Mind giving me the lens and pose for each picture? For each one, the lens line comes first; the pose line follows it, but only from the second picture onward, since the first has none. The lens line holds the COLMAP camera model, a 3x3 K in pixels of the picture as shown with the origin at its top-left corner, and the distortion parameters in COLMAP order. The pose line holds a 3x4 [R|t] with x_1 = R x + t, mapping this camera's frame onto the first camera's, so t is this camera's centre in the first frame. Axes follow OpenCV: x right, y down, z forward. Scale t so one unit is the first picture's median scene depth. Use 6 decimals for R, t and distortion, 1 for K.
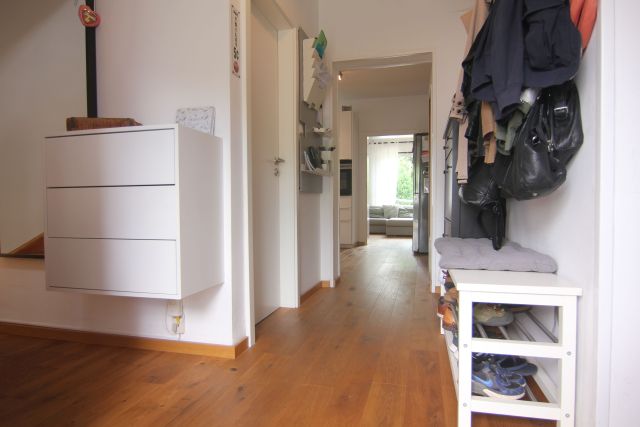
lens RADIAL K [[382.2, 0, 320.3], [0, 382.2, 213.5], [0, 0, 1]] dist [-0.016869, -0.003261]
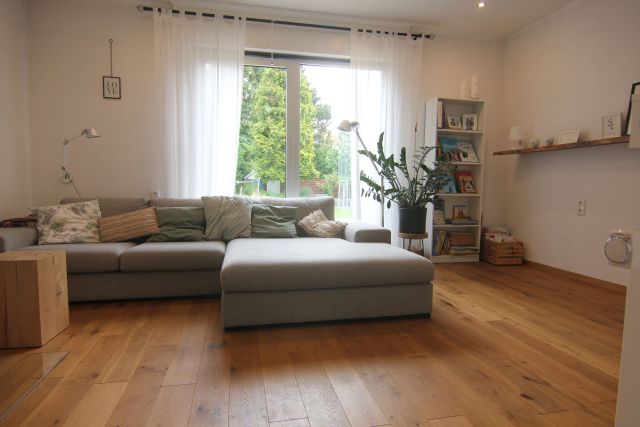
lens RADIAL K [[382.2, 0, 322.0], [0, 382.2, 215.6], [0, 0, 1]] dist [-0.016869, -0.003261]
pose [[0.890290, -0.020797, 0.454918, 0.105000], [-0.009719, 0.997861, 0.064639, -0.028986], [-0.455290, -0.061969, 0.888184, 0.663881]]
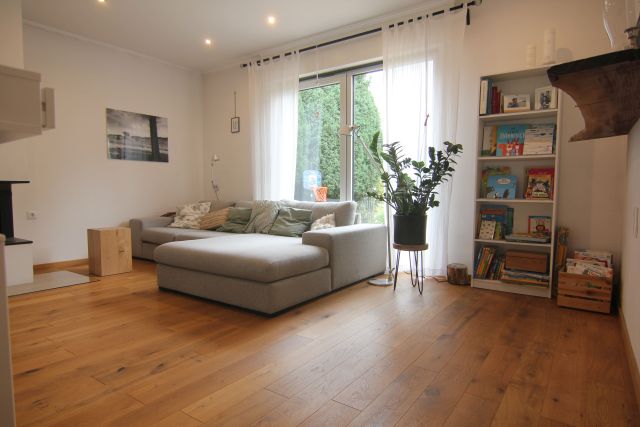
lens RADIAL K [[382.2, 0, 322.5], [0, 382.2, 215.0], [0, 0, 1]] dist [-0.016869, -0.003261]
pose [[0.936157, 0.025732, -0.350640, 0.400530], [-0.008549, 0.998689, 0.050463, -0.028744], [0.351479, -0.044243, 0.935150, 0.626827]]
